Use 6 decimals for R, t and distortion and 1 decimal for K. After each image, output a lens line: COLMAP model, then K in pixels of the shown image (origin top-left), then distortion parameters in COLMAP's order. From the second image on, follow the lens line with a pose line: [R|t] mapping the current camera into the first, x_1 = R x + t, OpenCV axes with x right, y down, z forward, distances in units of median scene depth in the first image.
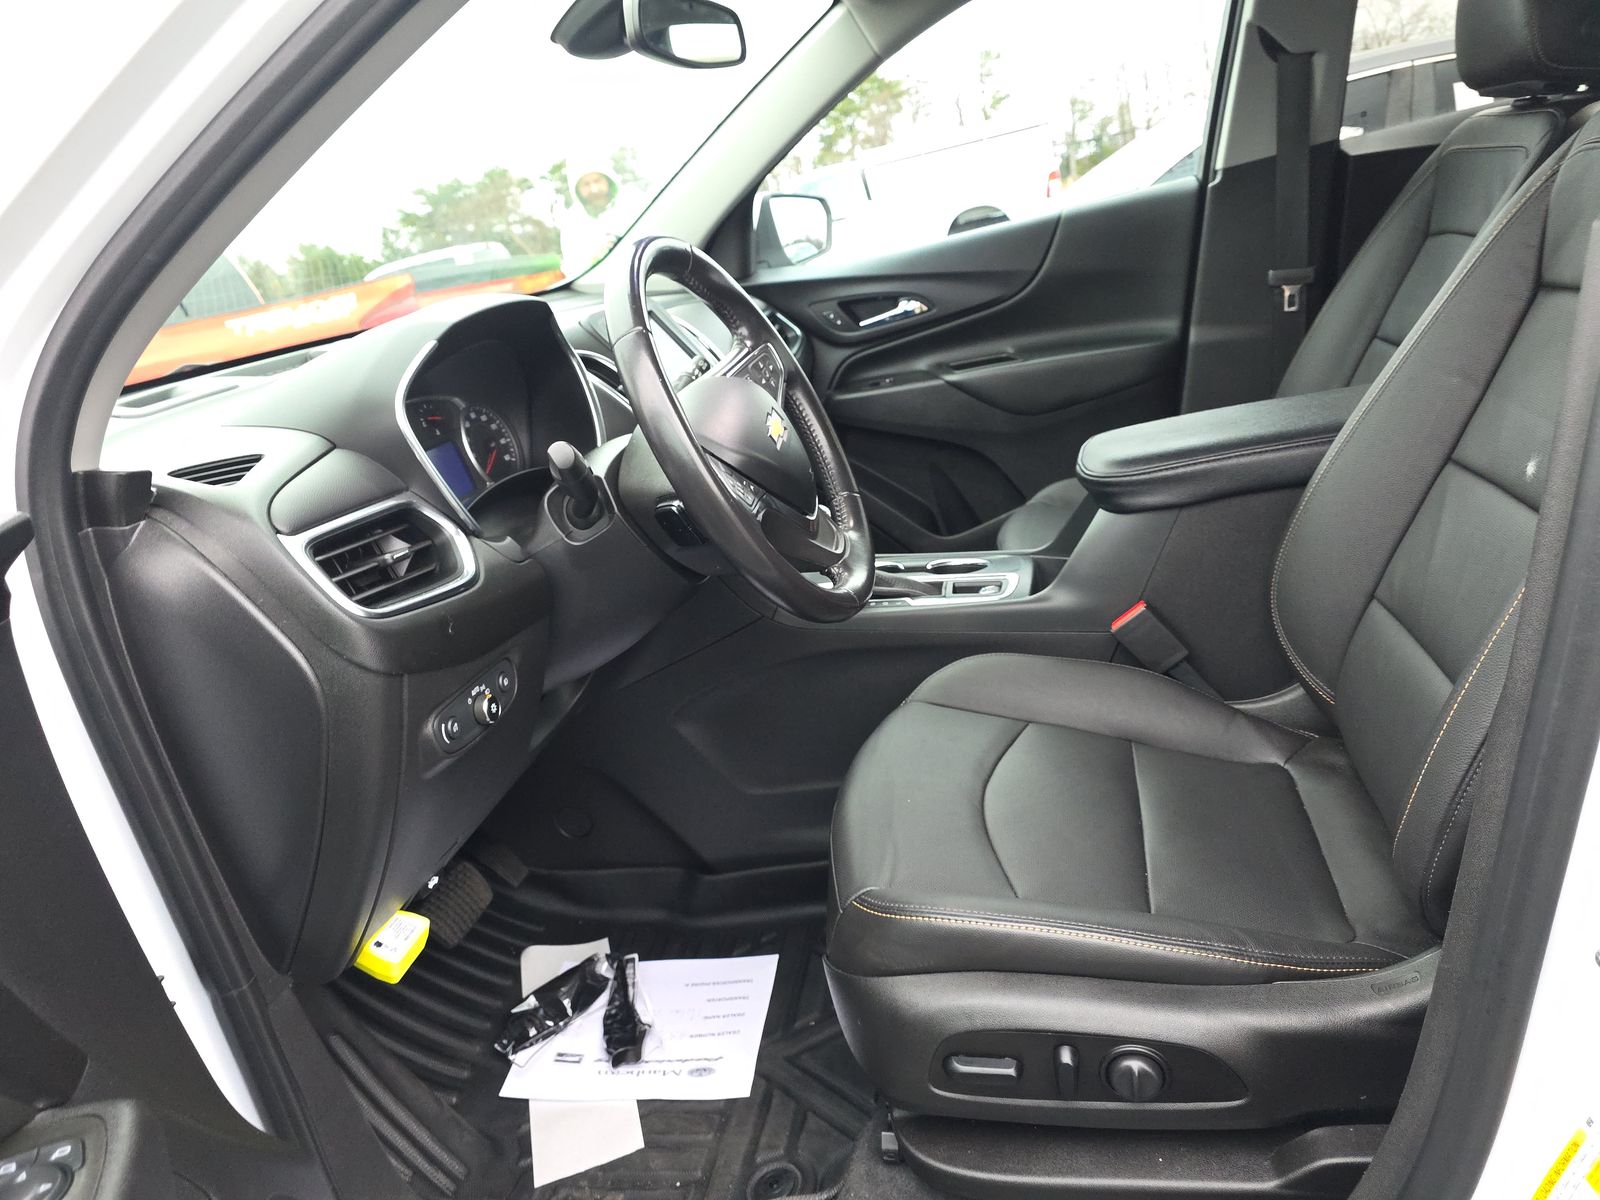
lens RADIAL K [[1086.6, 0, 793.8], [0, 1086.6, 620.2], [0, 0, 1]] dist [0.023069, -0.030261]
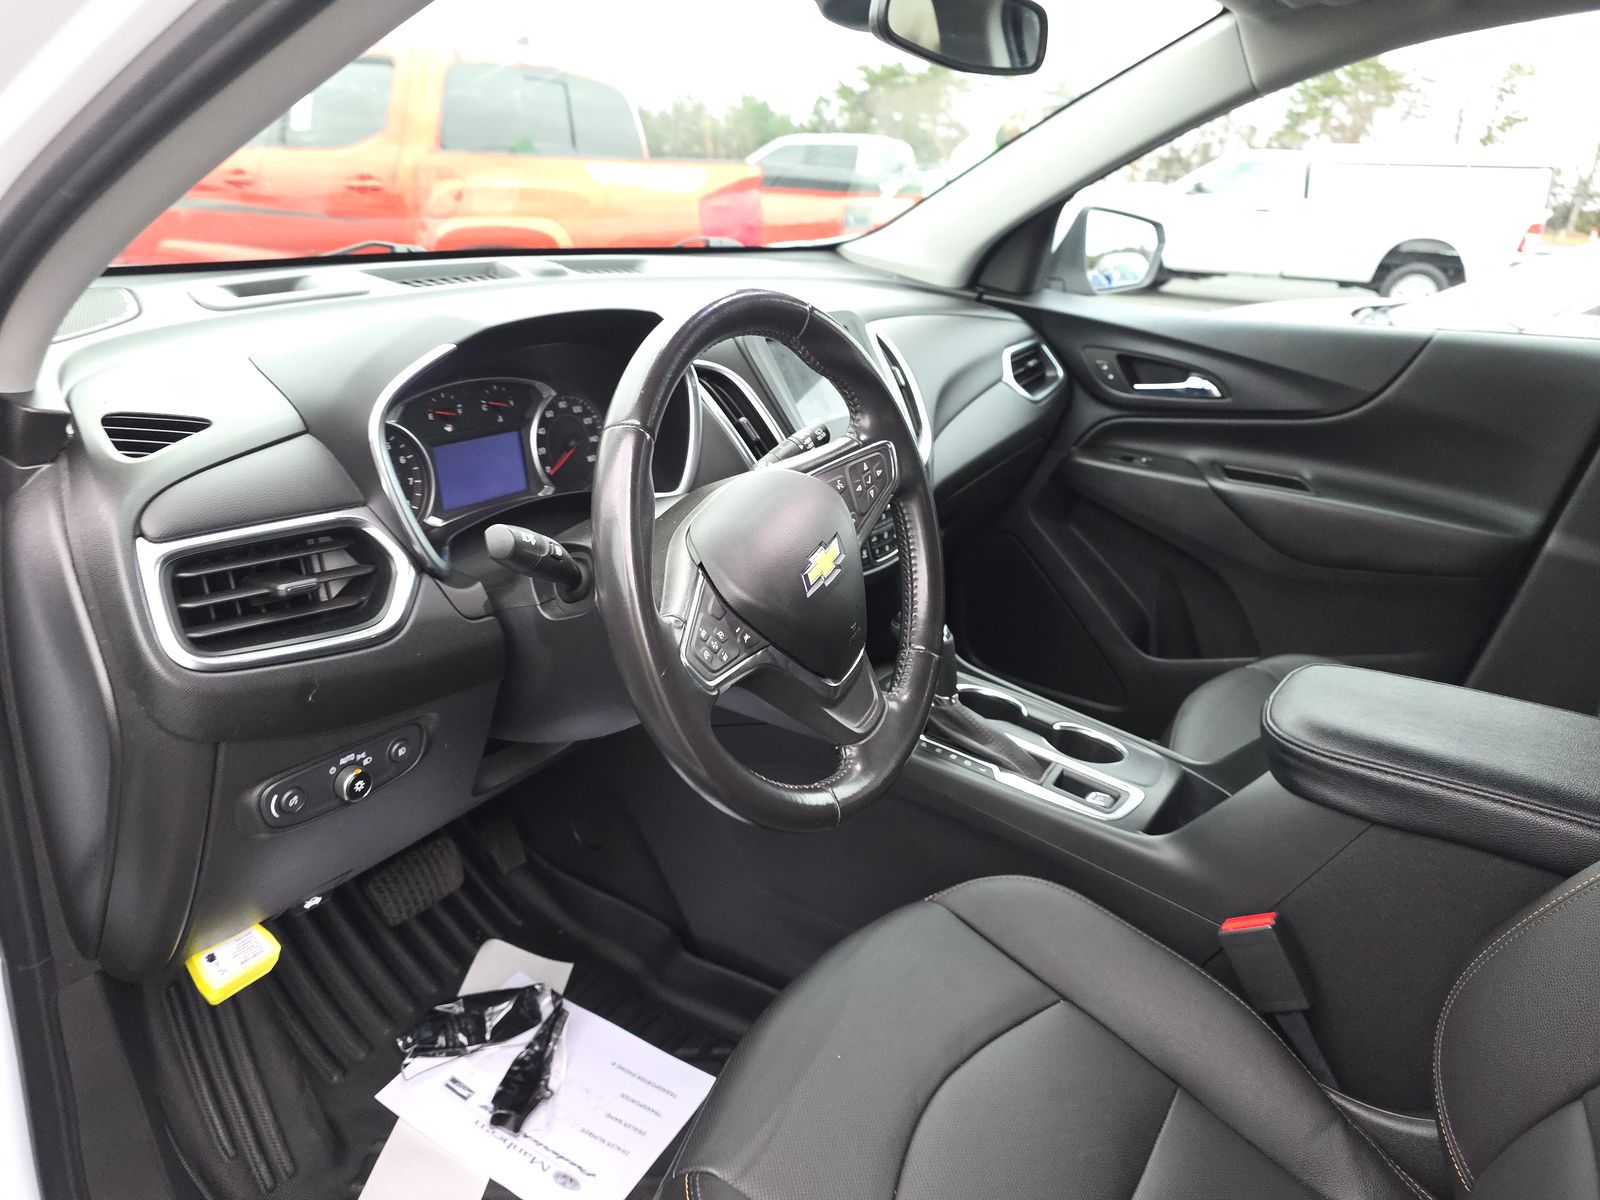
lens RADIAL K [[1086.6, 0, 775.6], [0, 1086.6, 587.7], [0, 0, 1]] dist [0.023069, -0.030261]
pose [[0.902664, 0.352056, -0.247496, 0.108858], [-0.340731, 0.935969, 0.088680, -0.159911], [0.262869, 0.004281, 0.964822, 0.176215]]
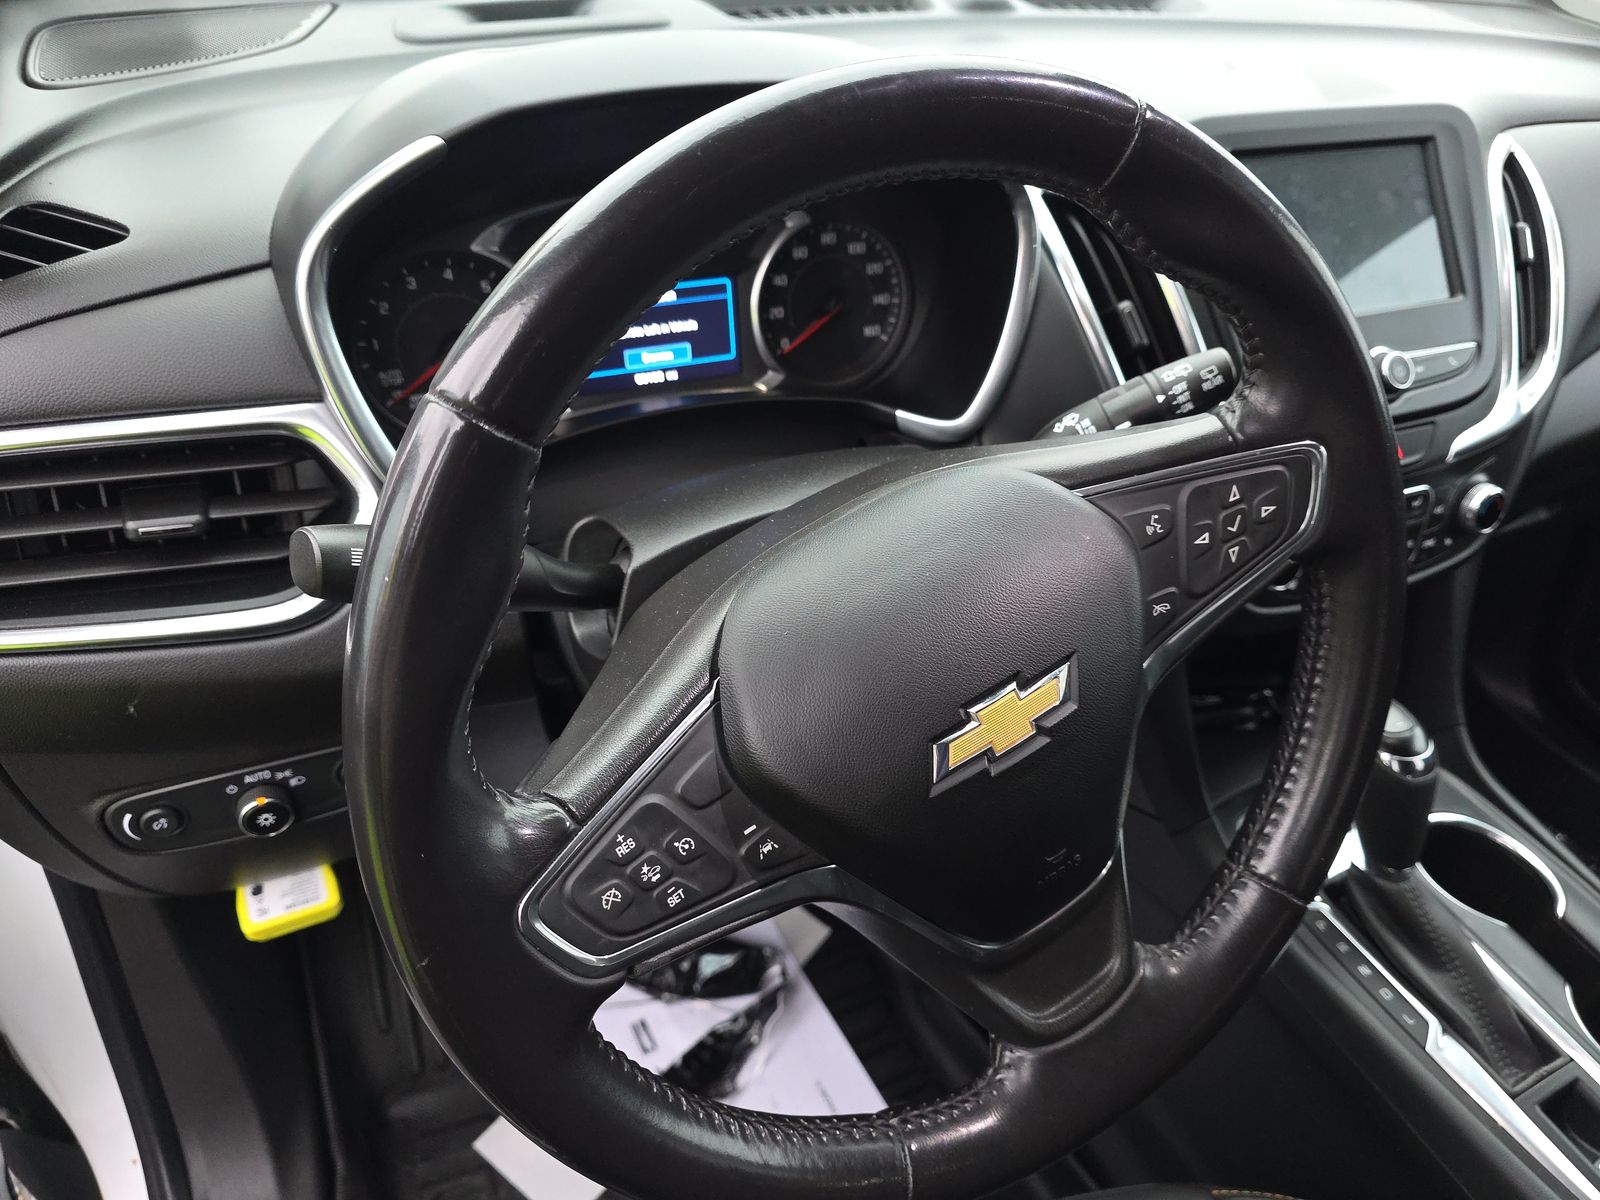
lens RADIAL K [[1086.6, 0, 814.9], [0, 1086.6, 607.9], [0, 0, 1]] dist [0.023069, -0.030261]
pose [[0.593541, 0.622653, -0.509914, 0.074420], [-0.414346, 0.779584, 0.469645, -0.253246], [0.689947, -0.067472, 0.720708, 0.514437]]
